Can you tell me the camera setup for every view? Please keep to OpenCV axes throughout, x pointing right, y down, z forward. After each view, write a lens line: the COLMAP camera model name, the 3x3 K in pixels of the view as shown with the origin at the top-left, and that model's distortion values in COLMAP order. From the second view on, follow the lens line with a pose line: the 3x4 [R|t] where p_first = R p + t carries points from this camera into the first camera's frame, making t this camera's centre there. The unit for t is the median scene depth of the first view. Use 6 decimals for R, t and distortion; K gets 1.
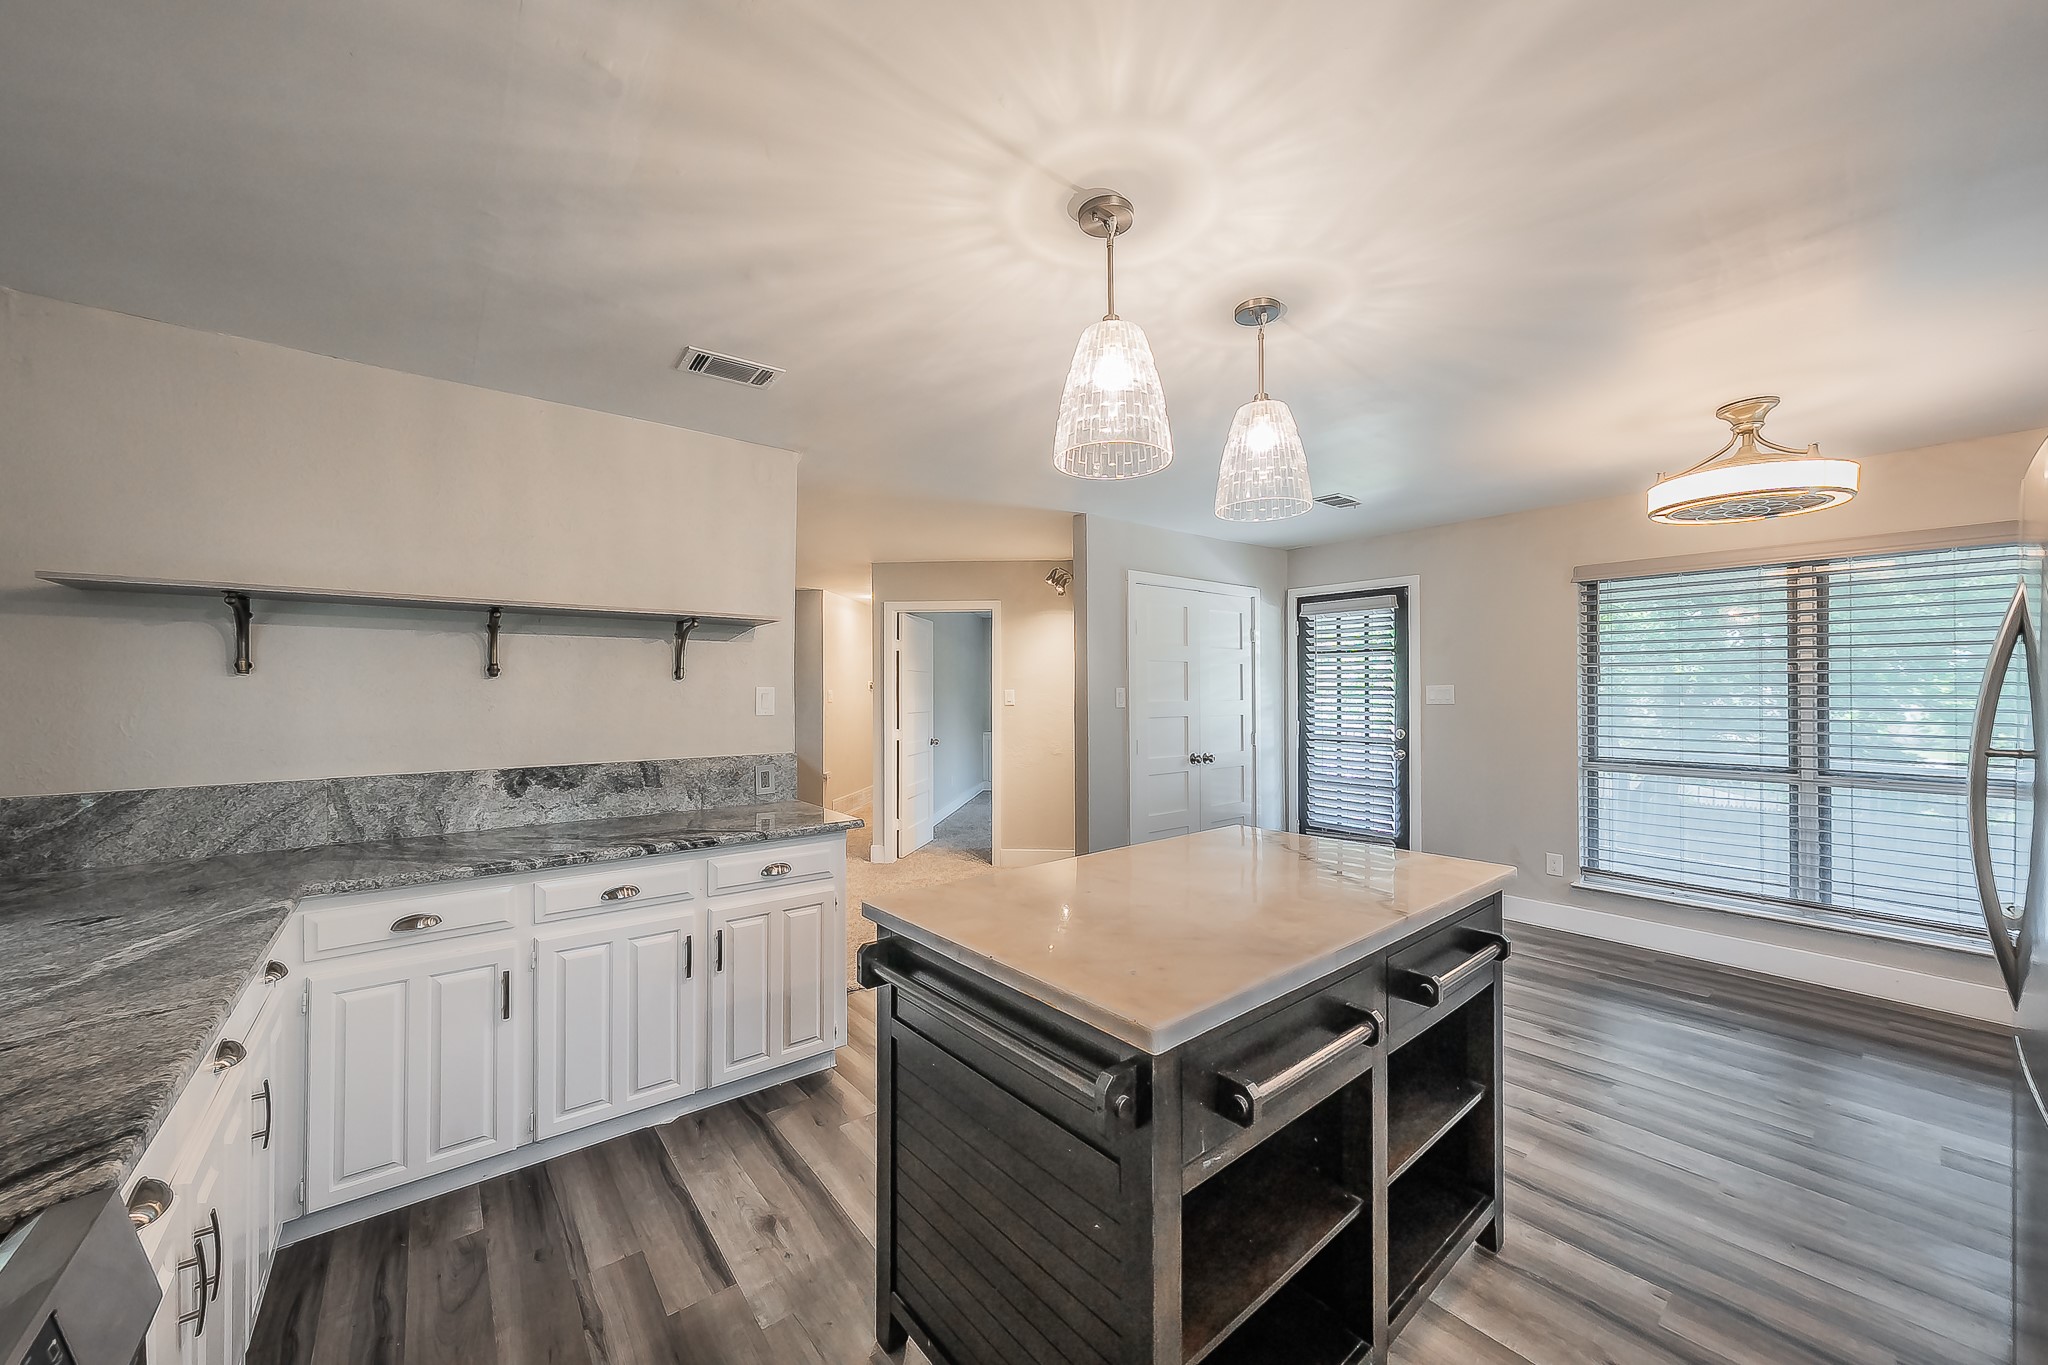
lens RADIAL K [[753.4, 0, 1024.0], [0, 753.4, 682.5], [0, 0, 1]] dist [0.000014, 0.000039]
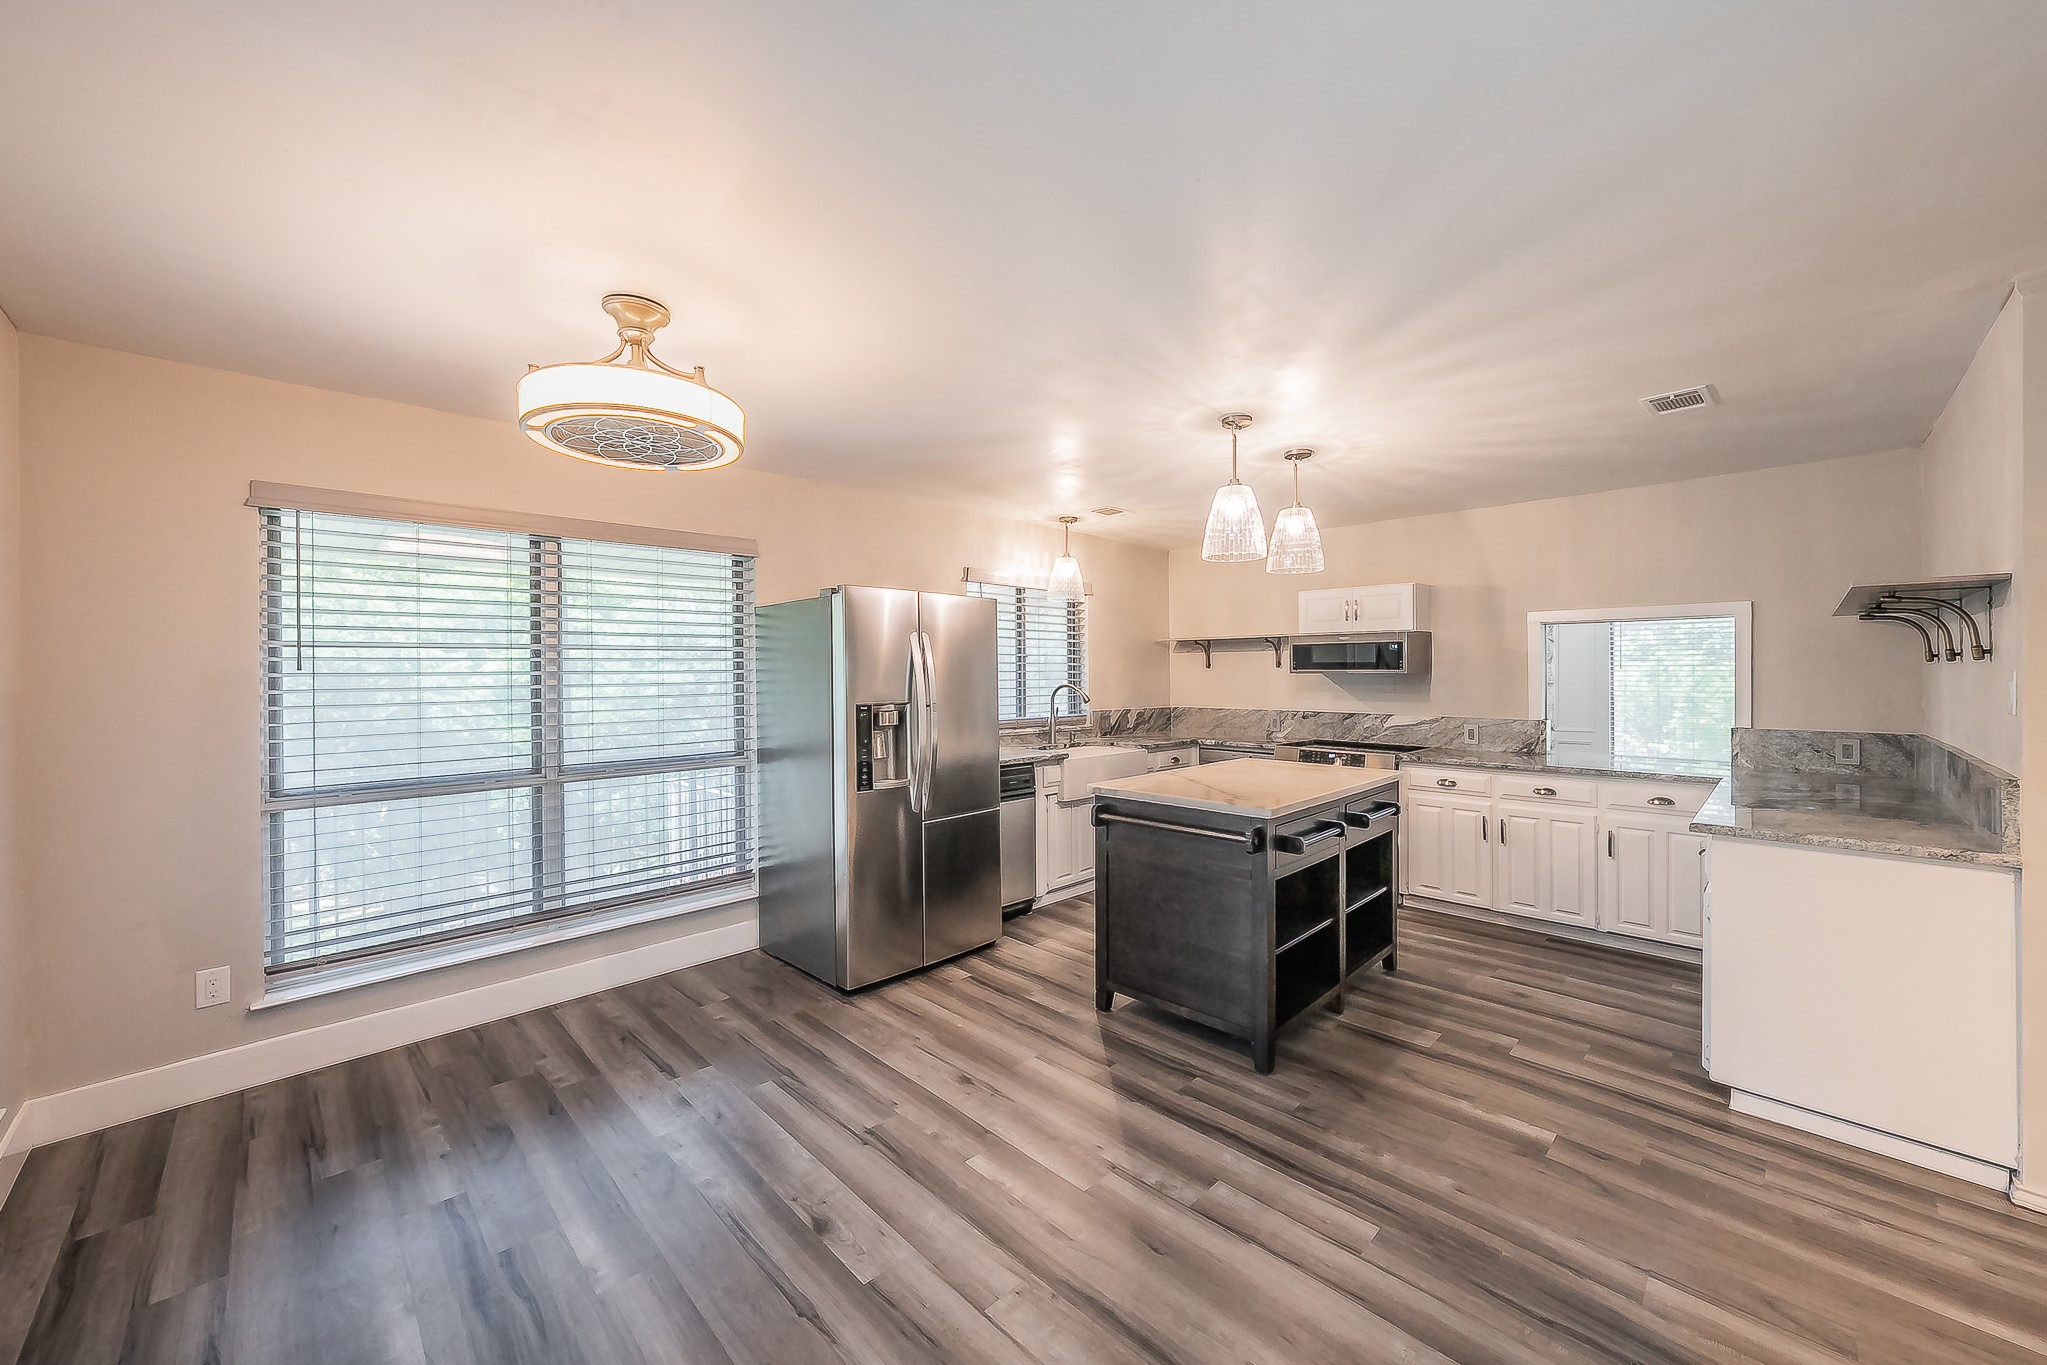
lens RADIAL K [[761.7, 0, 1028.4], [0, 761.7, 672.3], [0, 0, 1]] dist [0.020350, 0.000024]
pose [[-0.993978, 0.003692, -0.109514, 0.525135], [0.004738, 0.999946, -0.009295, 0.005452], [0.109474, -0.009758, -0.993942, 1.456079]]
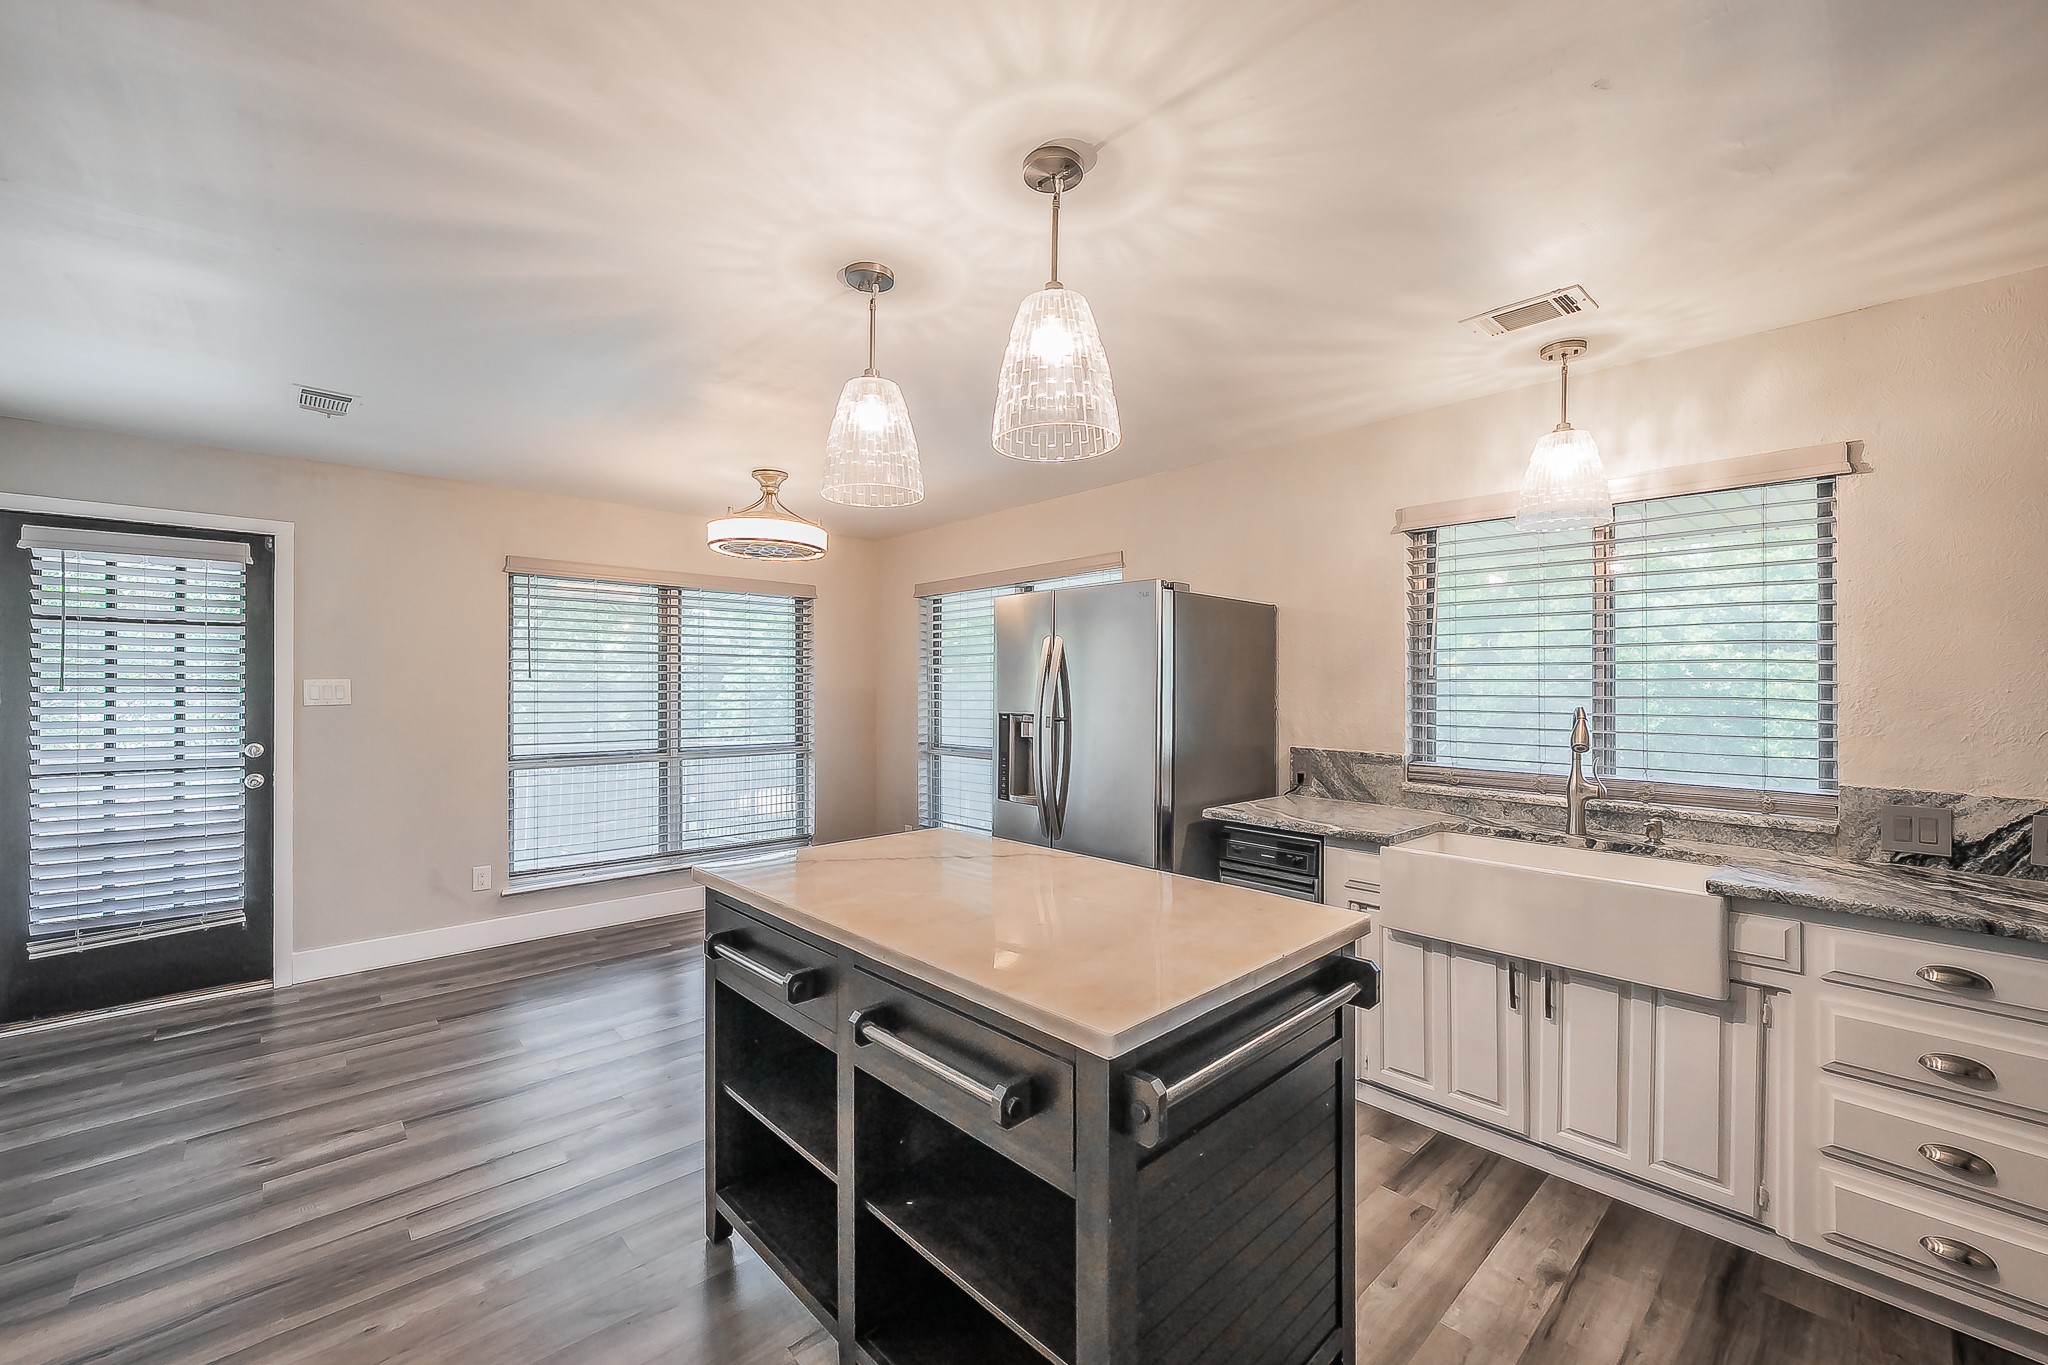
lens RADIAL K [[825.9, 0, 1024.0], [0, 825.9, 682.5], [0, 0, 1]] dist [0.003233, 0.000278]
pose [[-0.069930, 0.005889, 0.997535, -0.421274], [-0.013163, 0.999890, -0.006826, 0.004486], [-0.997465, -0.013608, -0.069845, 0.523386]]
